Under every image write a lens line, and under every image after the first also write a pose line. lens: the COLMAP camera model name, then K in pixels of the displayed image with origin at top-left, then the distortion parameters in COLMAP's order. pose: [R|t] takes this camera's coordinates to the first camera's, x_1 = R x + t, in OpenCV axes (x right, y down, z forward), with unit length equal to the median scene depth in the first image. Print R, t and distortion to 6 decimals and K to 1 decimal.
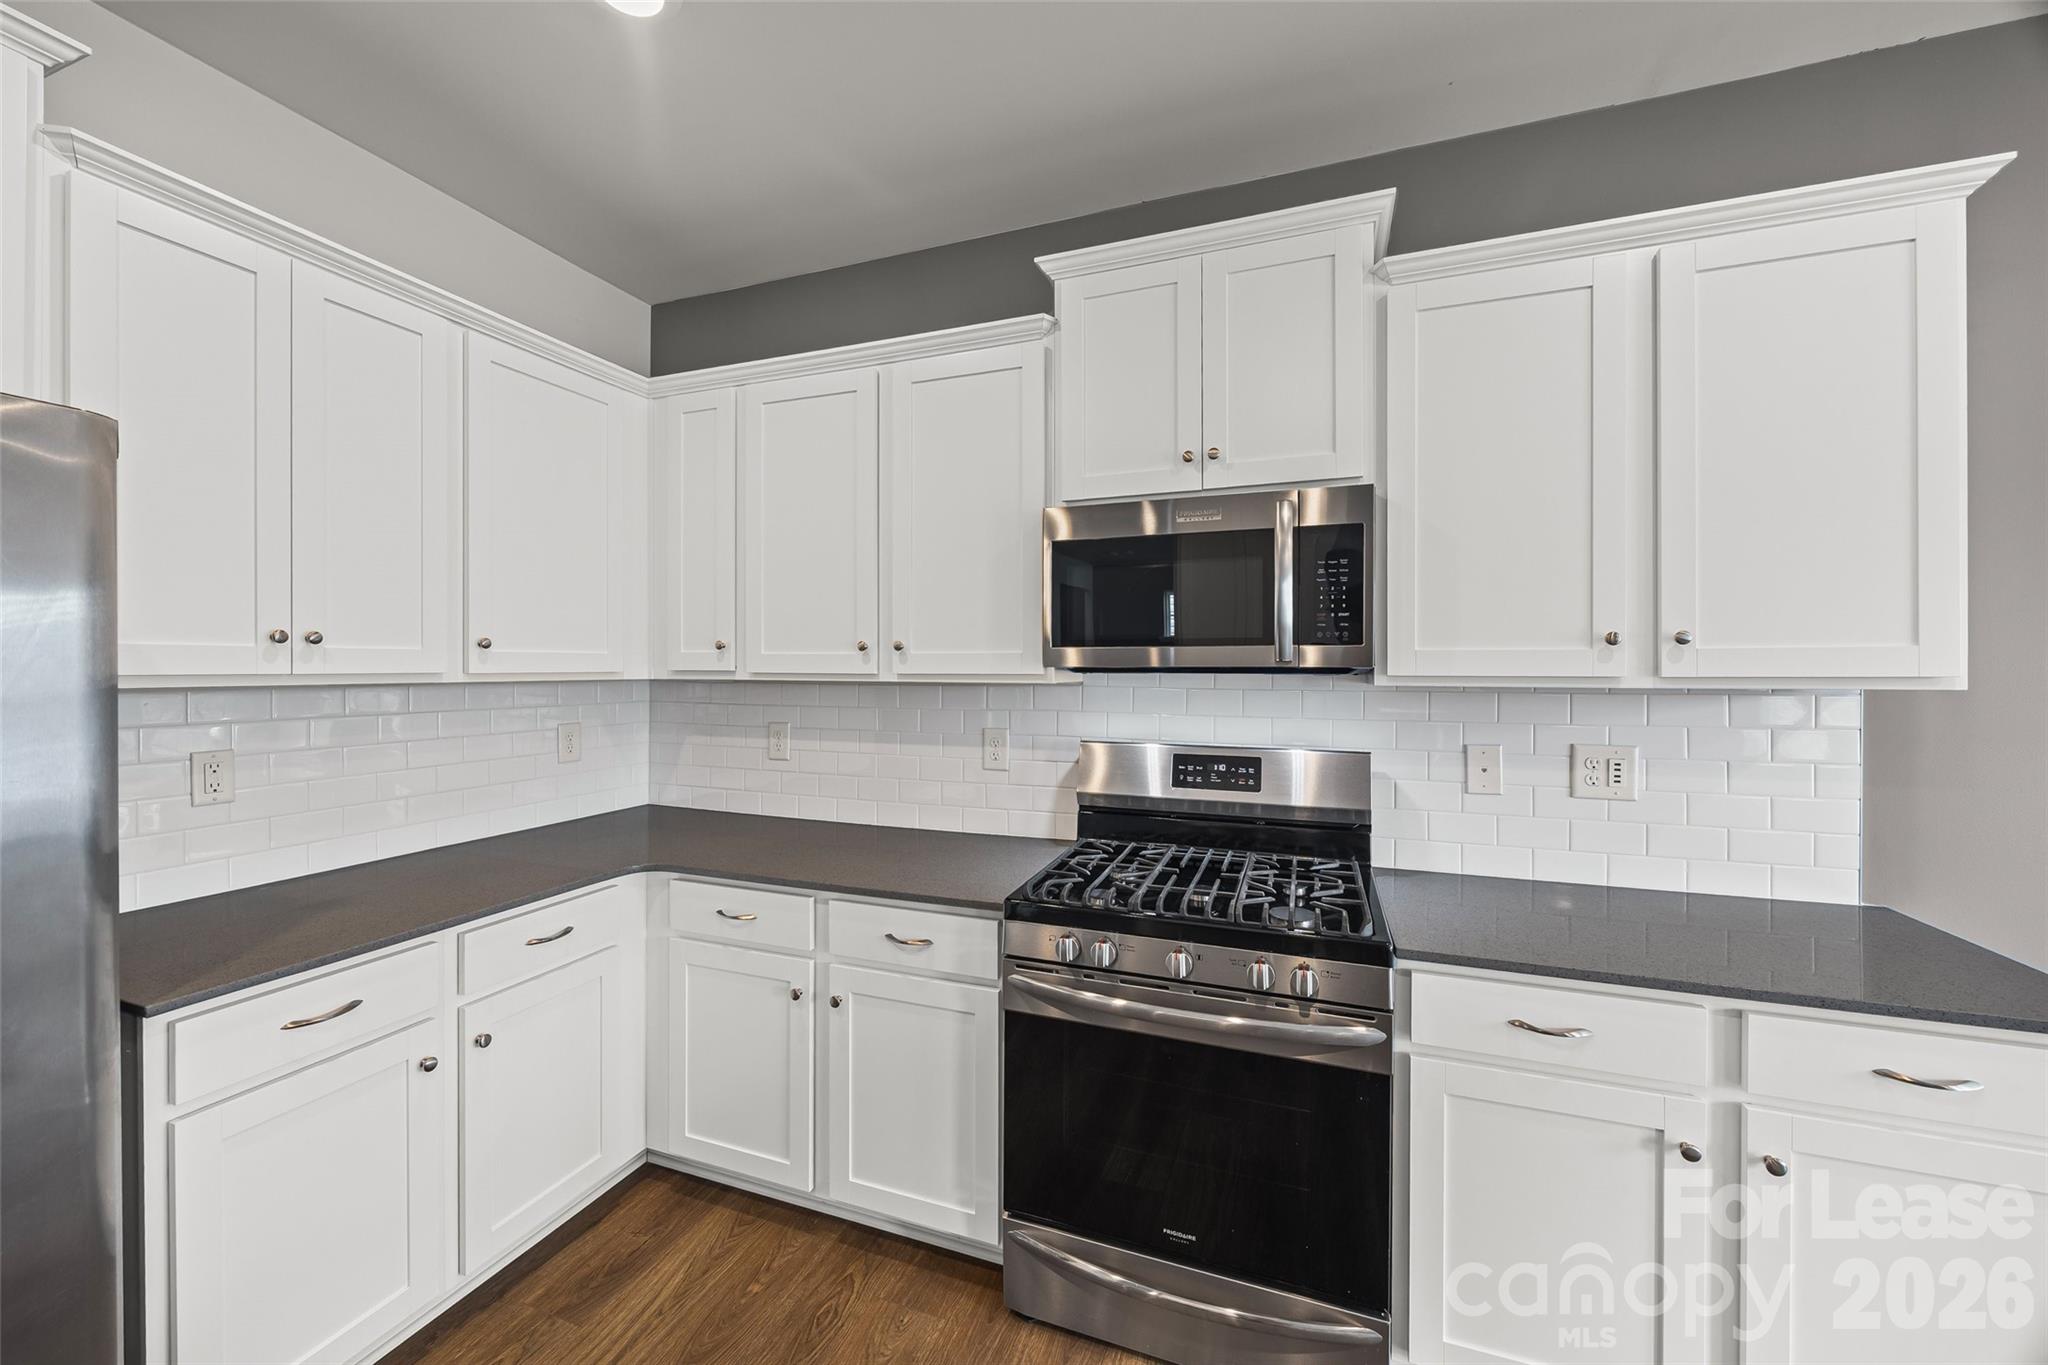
lens RADIAL K [[812.1, 0, 1028.2], [0, 812.1, 664.3], [0, 0, 1]] dist [-0.000823, 0.000138]
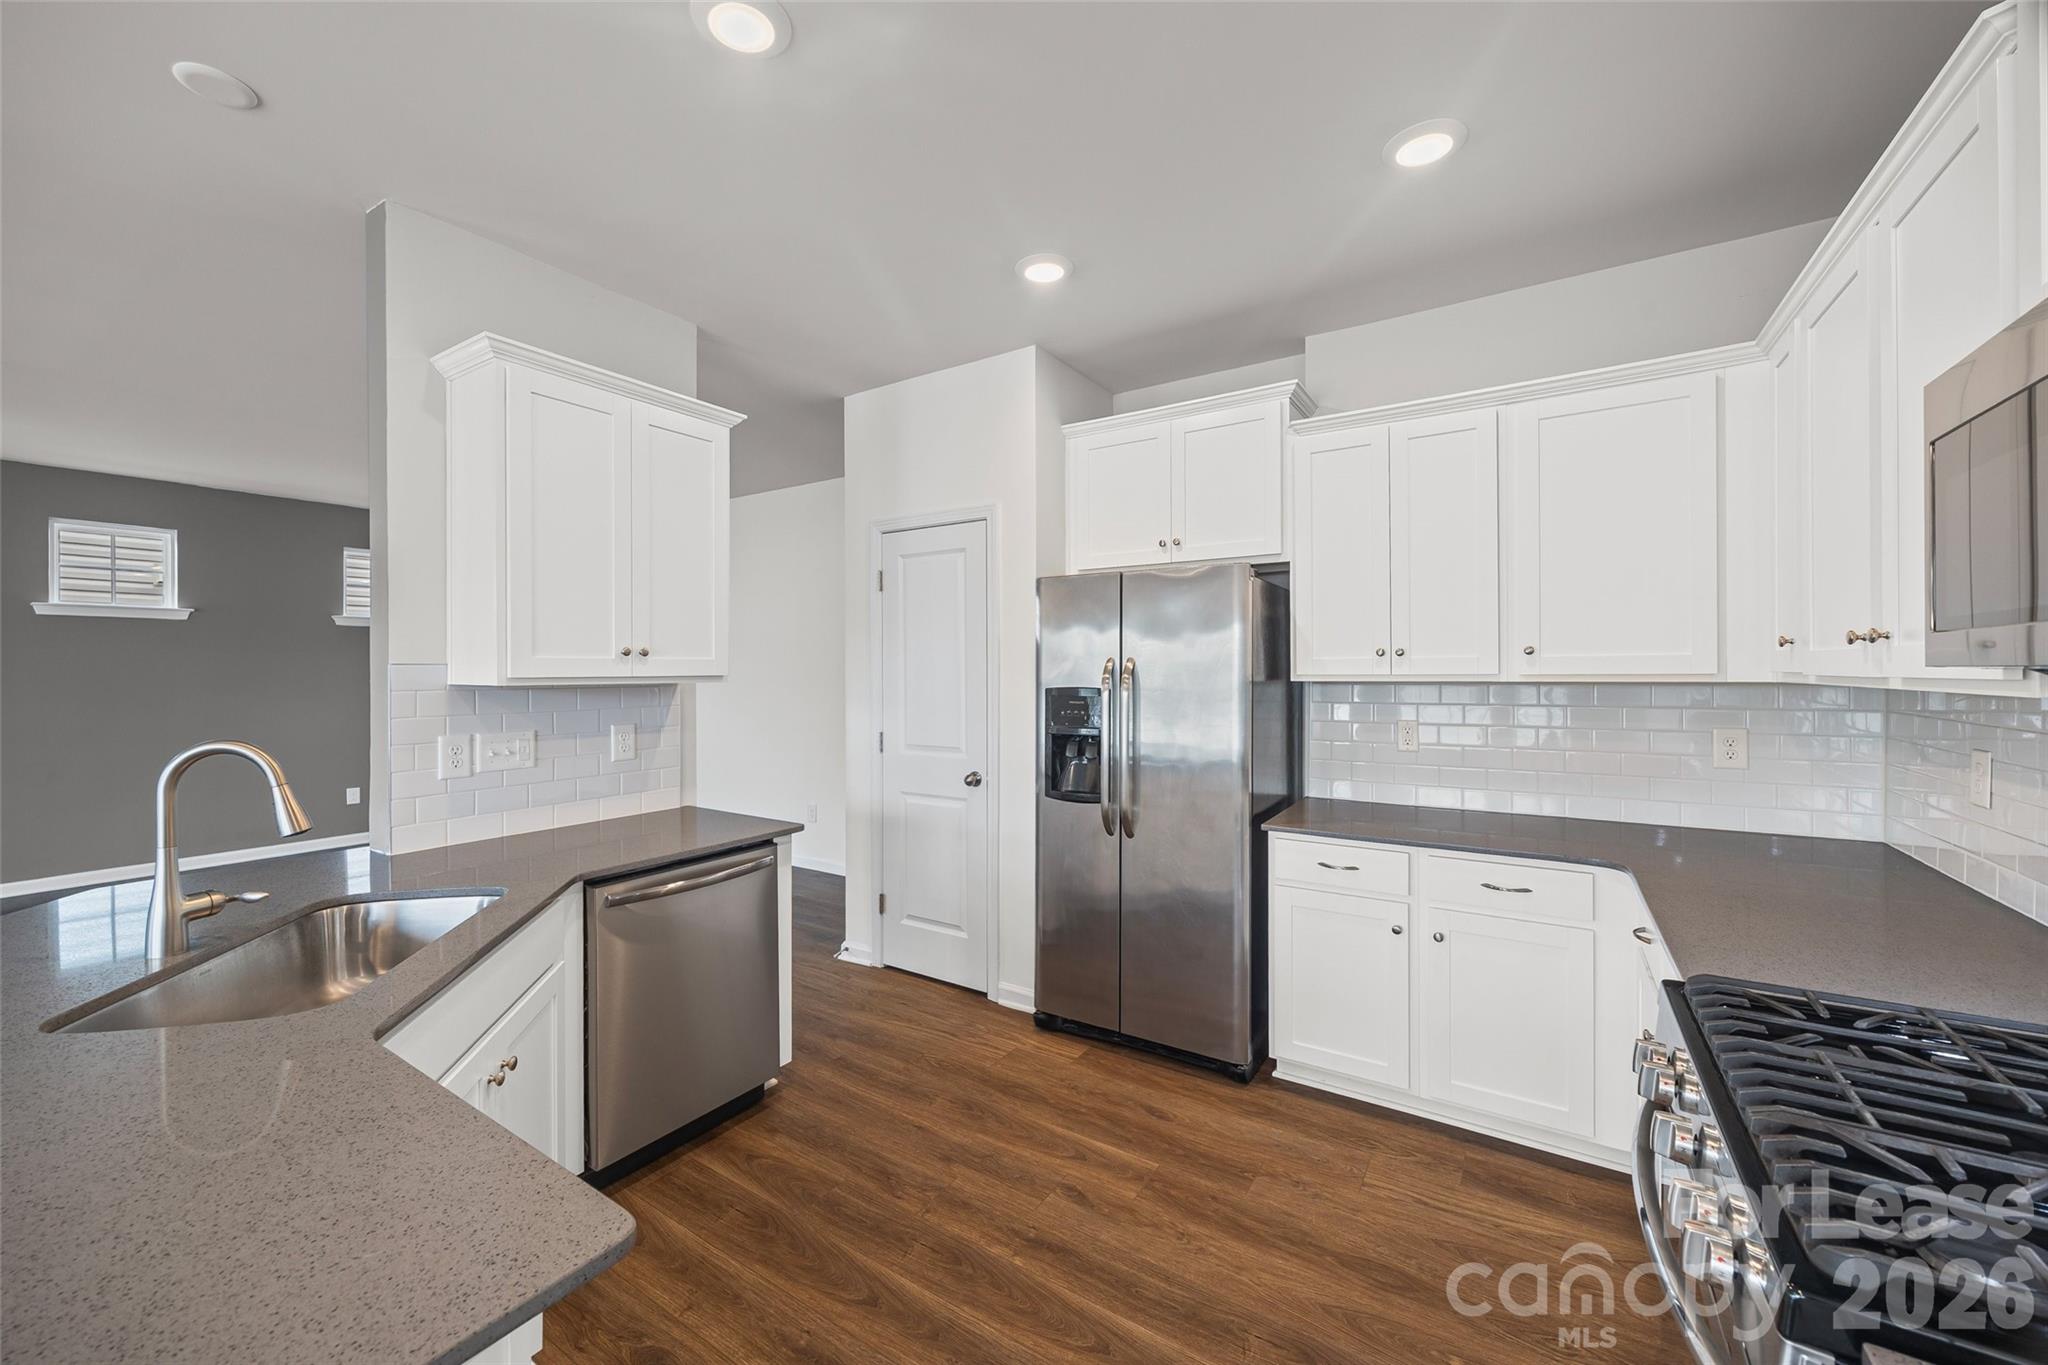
lens RADIAL K [[789.4, 0, 1010.1], [0, 789.4, 668.6], [0, 0, 1]] dist [0.000398, -0.000116]
pose [[-0.210177, 0.001314, -0.977663, 0.717094], [0.006568, 0.999978, -0.000068, -0.003502], [0.977641, -0.006436, -0.210181, 0.504333]]
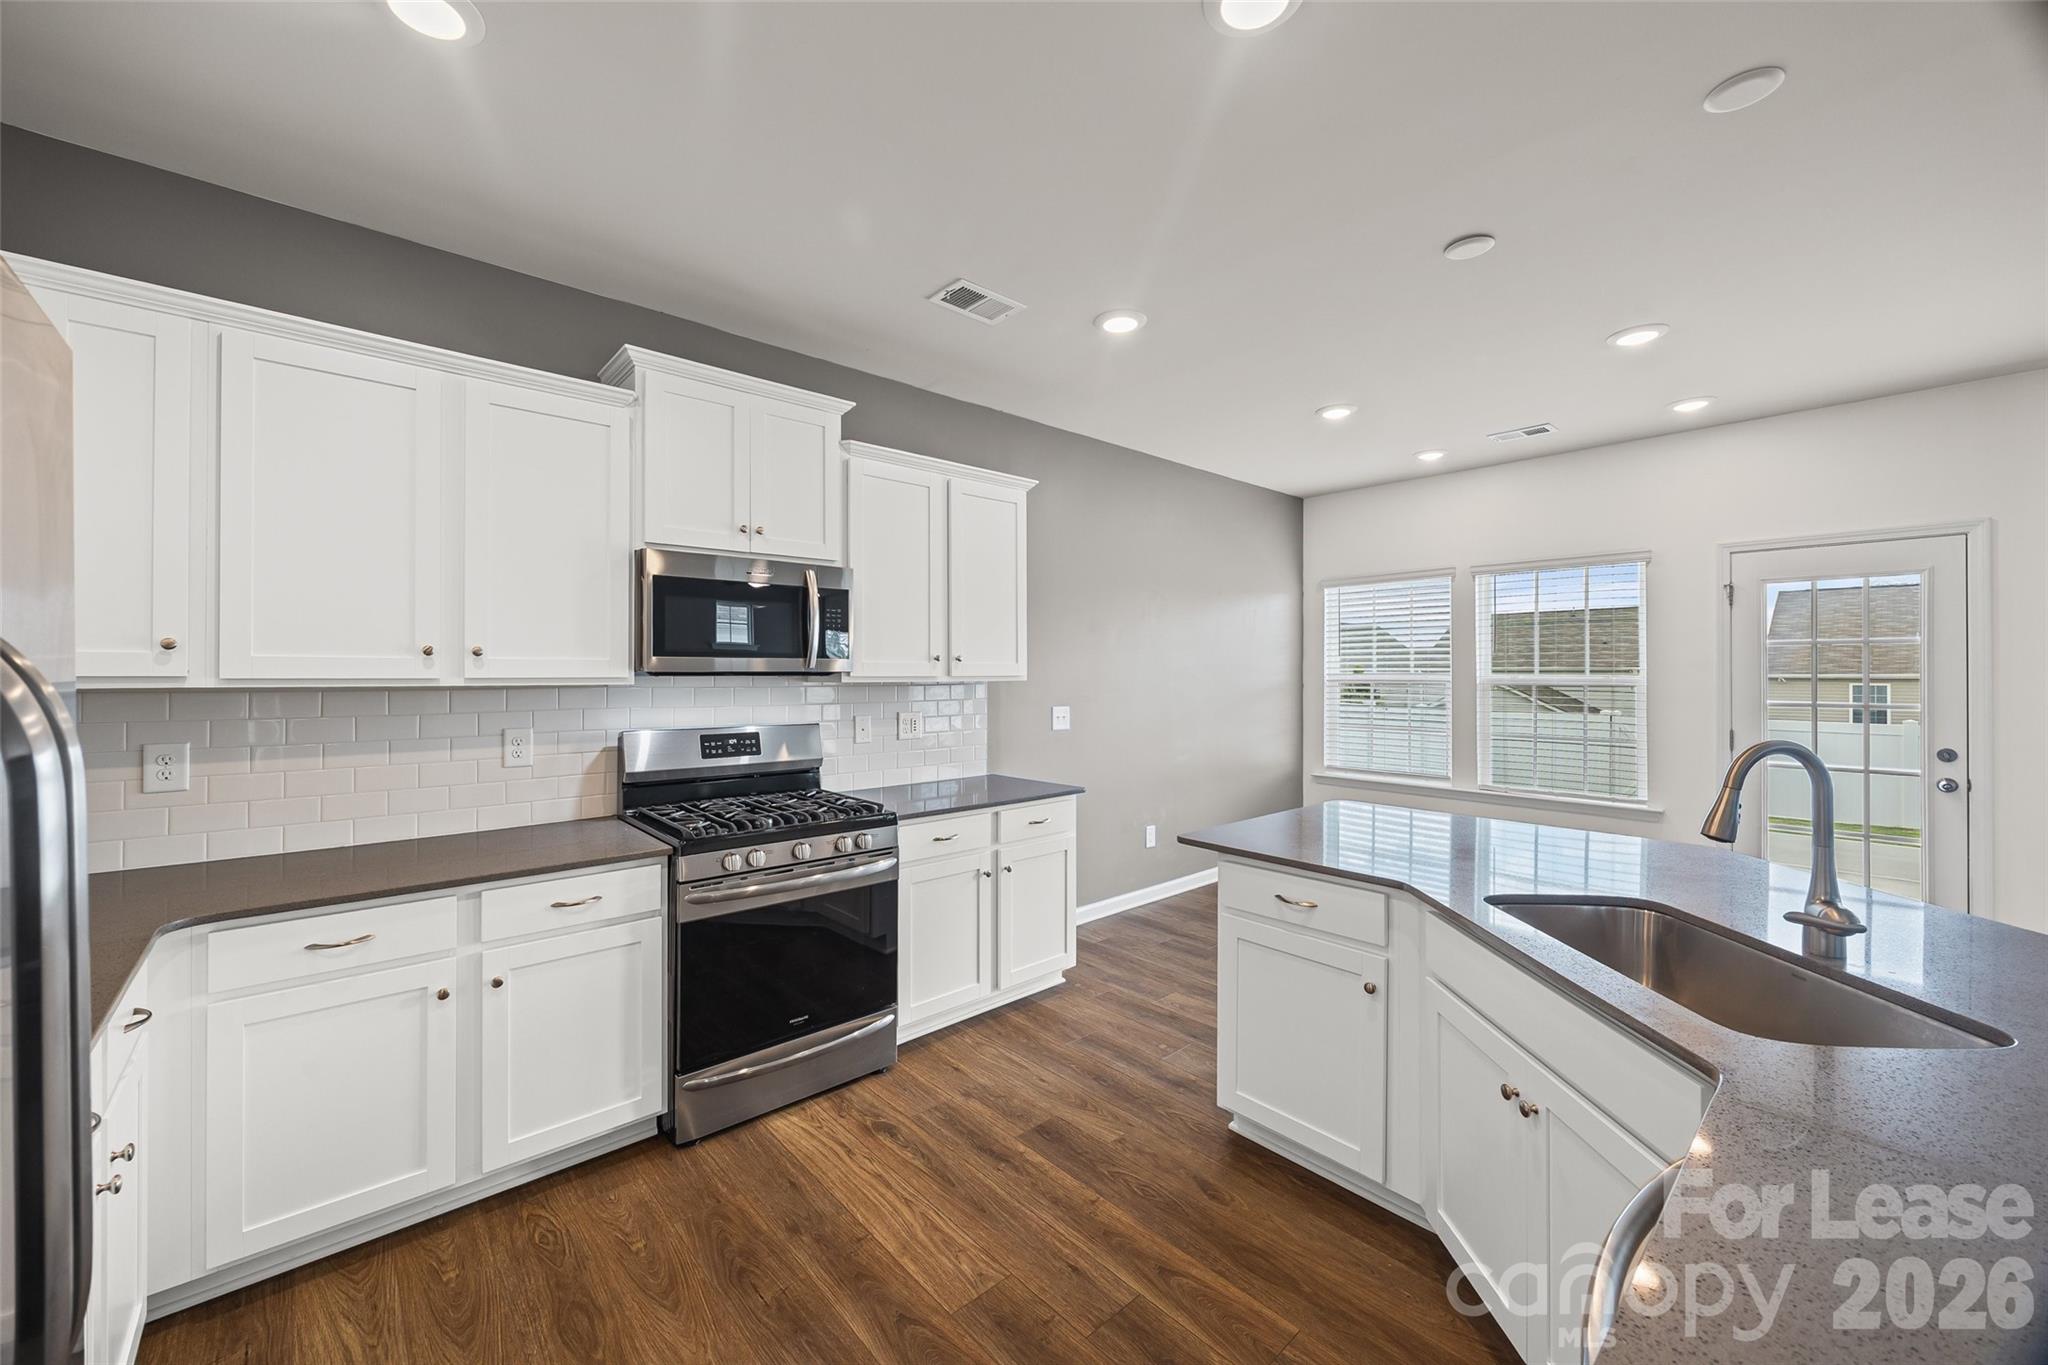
lens RADIAL K [[789.4, 0, 1010.1], [0, 789.4, 668.6], [0, 0, 1]] dist [0.000398, -0.000116]
pose [[0.454733, 0.003519, 0.890621, -0.845026], [-0.002319, 0.999993, -0.002767, 0.000414], [-0.890625, -0.000807, 0.454738, -0.080432]]
